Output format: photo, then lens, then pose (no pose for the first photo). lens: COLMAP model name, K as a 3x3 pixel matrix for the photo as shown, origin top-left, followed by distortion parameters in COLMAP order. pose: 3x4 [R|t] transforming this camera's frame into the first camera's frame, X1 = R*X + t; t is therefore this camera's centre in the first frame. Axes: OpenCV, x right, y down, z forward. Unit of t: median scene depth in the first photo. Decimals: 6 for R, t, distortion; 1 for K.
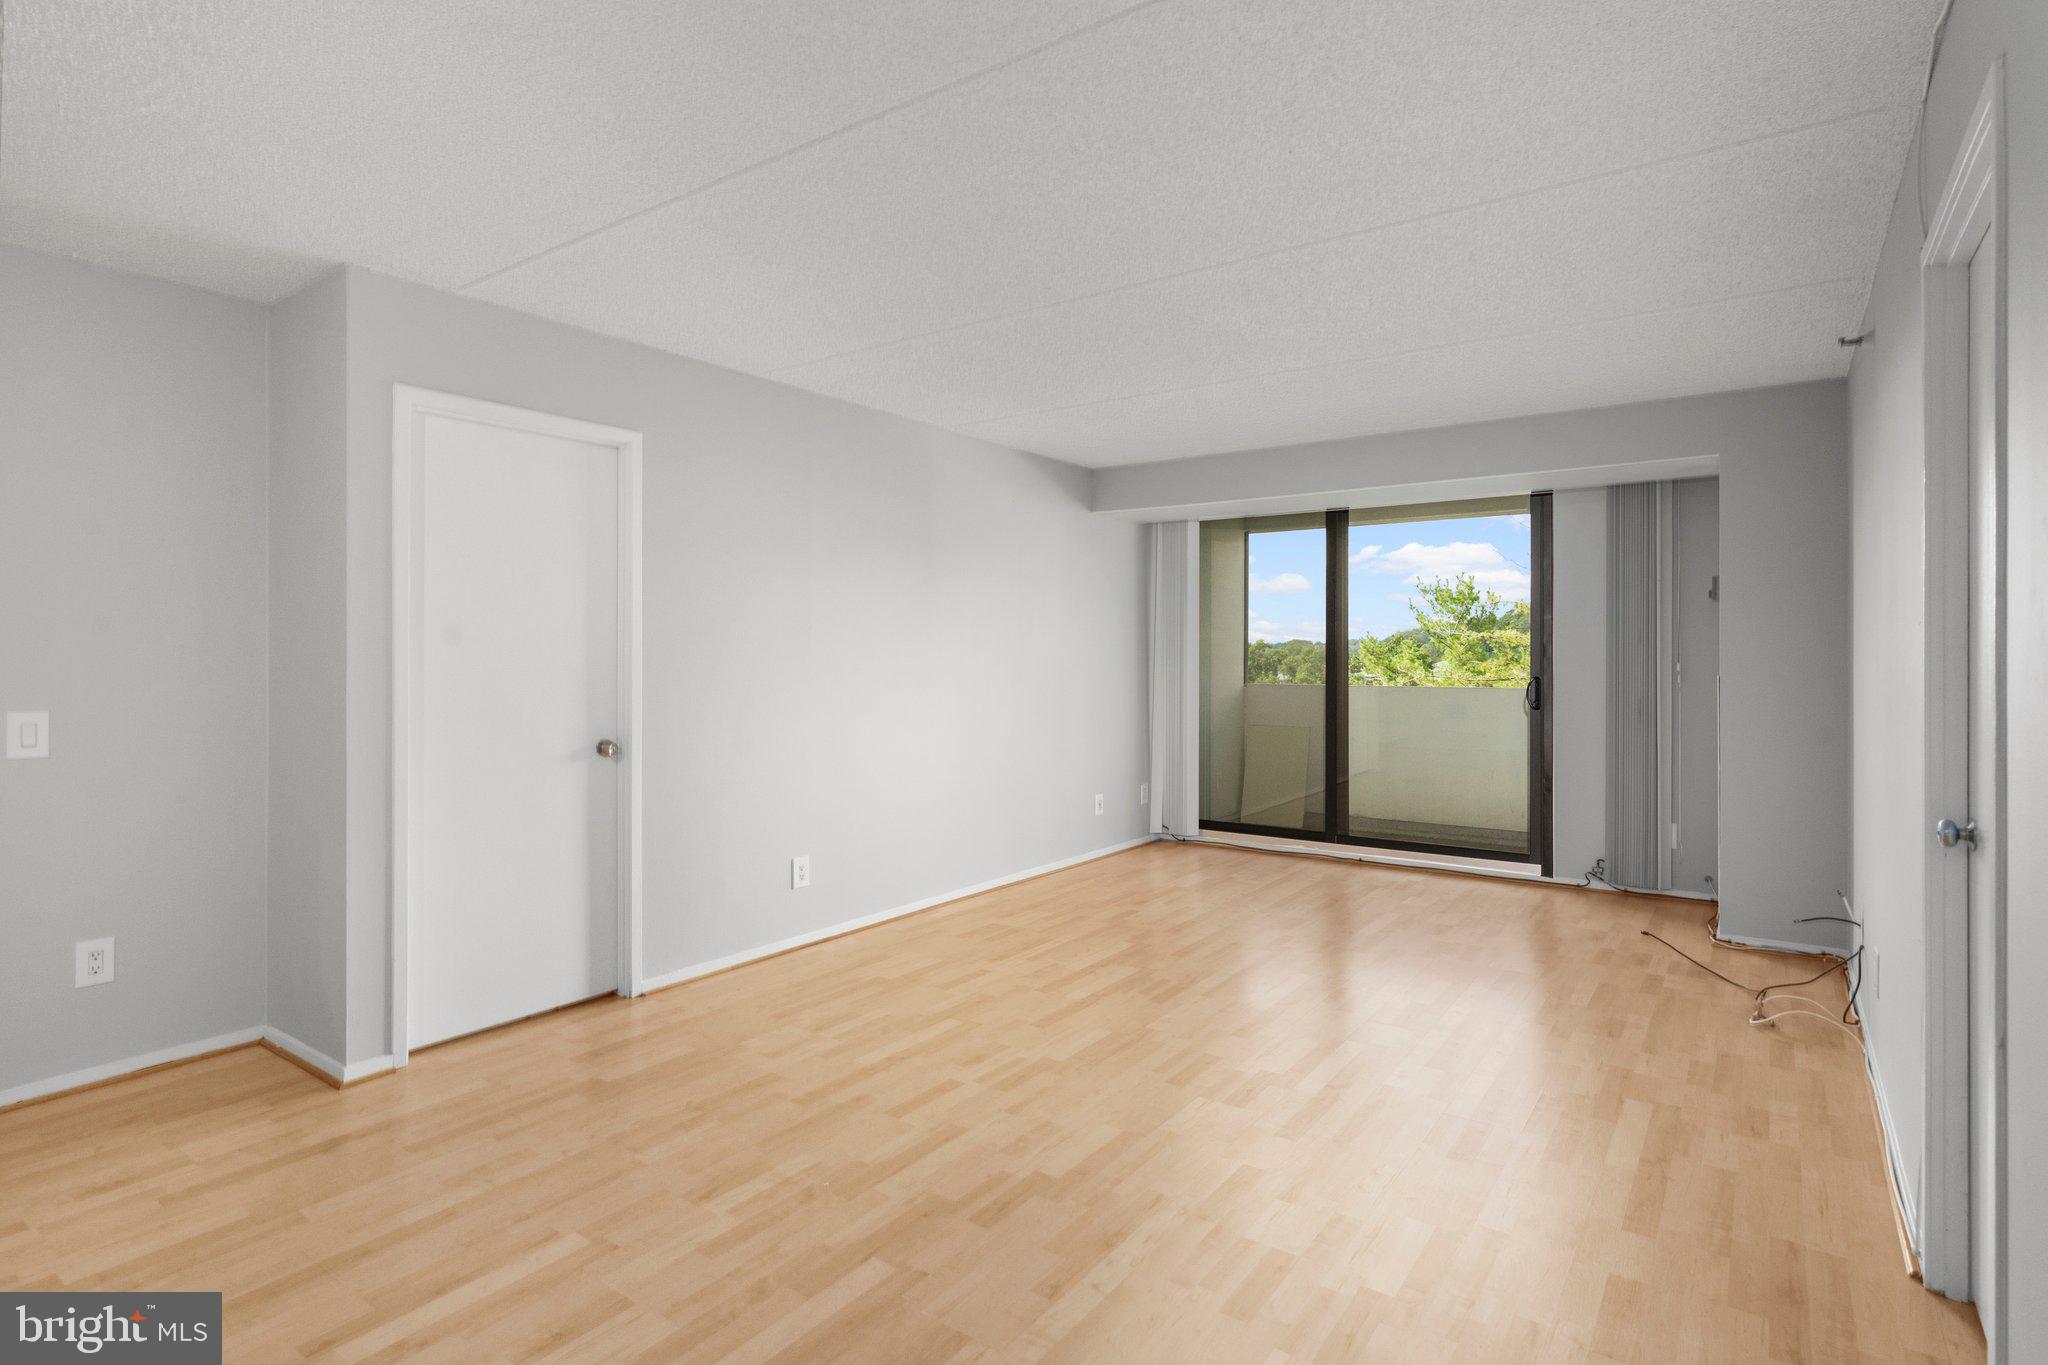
lens RADIAL K [[1051.4, 0, 1040.0], [0, 1051.4, 653.4], [0, 0, 1]] dist [-0.000855, 0.001442]
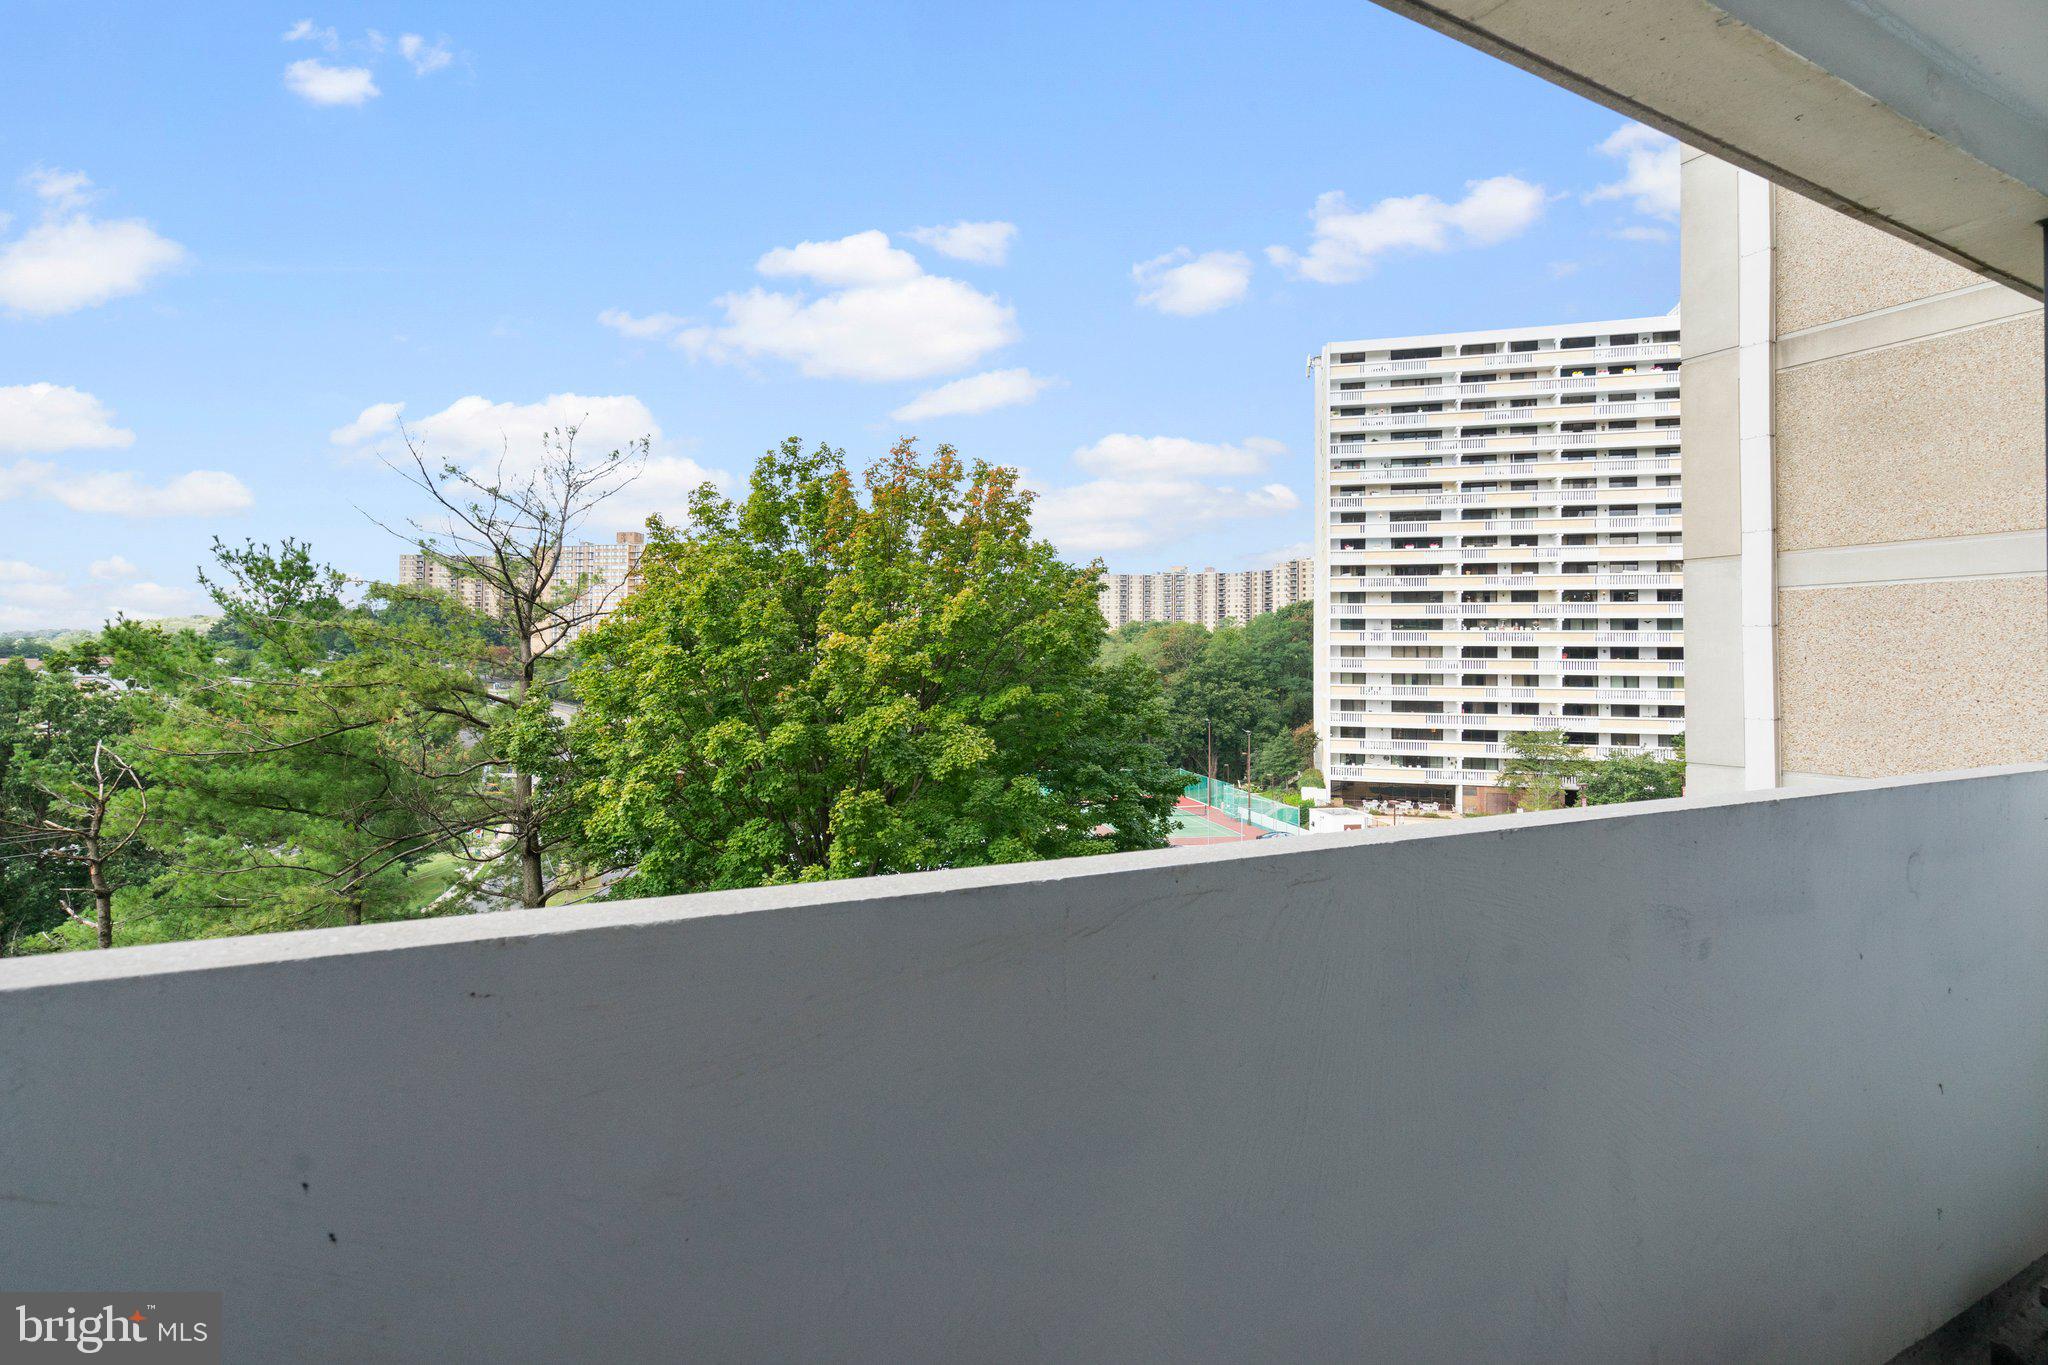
lens RADIAL K [[935.4, 0, 1023.7], [0, 935.4, 639.7], [0, 0, 1]] dist [-0.008260, 0.004449]
pose [[0.456010, 0.025159, 0.889619, 0.602463], [-0.011991, 0.999683, -0.022126, 0.010216], [-0.889894, -0.000578, 0.456167, 2.417837]]
